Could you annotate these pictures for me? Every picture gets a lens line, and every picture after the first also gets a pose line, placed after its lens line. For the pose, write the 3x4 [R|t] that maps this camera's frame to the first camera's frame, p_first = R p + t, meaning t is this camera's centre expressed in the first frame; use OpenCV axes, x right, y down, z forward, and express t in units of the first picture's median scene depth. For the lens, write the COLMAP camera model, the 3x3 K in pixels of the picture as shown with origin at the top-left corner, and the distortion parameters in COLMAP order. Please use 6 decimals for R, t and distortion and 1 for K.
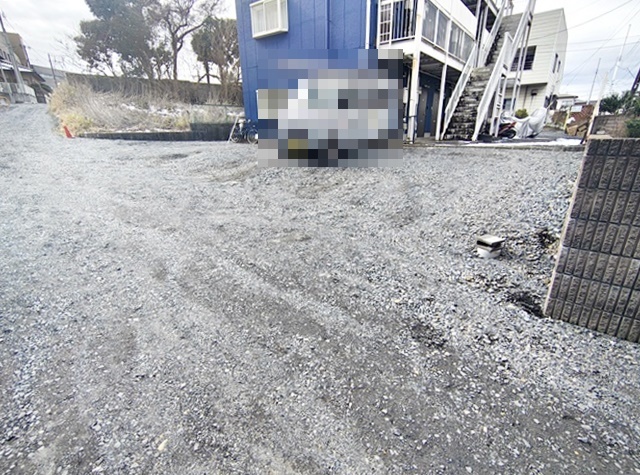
lens RADIAL K [[309.0, 0, 317.4], [0, 309.0, 230.5], [0, 0, 1]] dist [-0.001547, 0.000116]
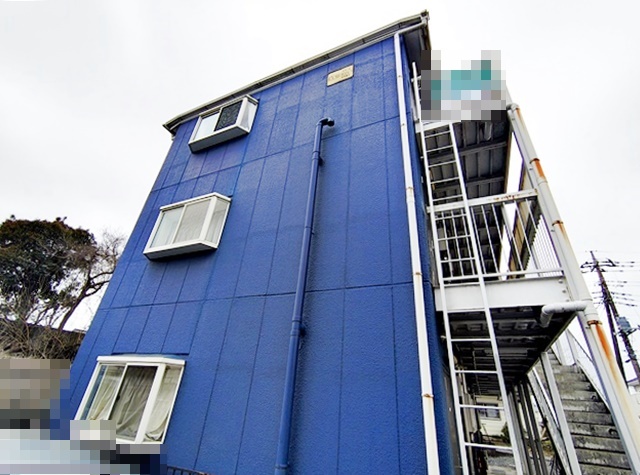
lens RADIAL K [[309.0, 0, 317.4], [0, 309.0, 230.5], [0, 0, 1]] dist [-0.001547, 0.000116]
pose [[0.973471, 0.179899, 0.141386, -0.011359], [-0.014261, 0.664422, -0.747222, -0.219642], [-0.228364, 0.725383, 0.649361, 0.458848]]
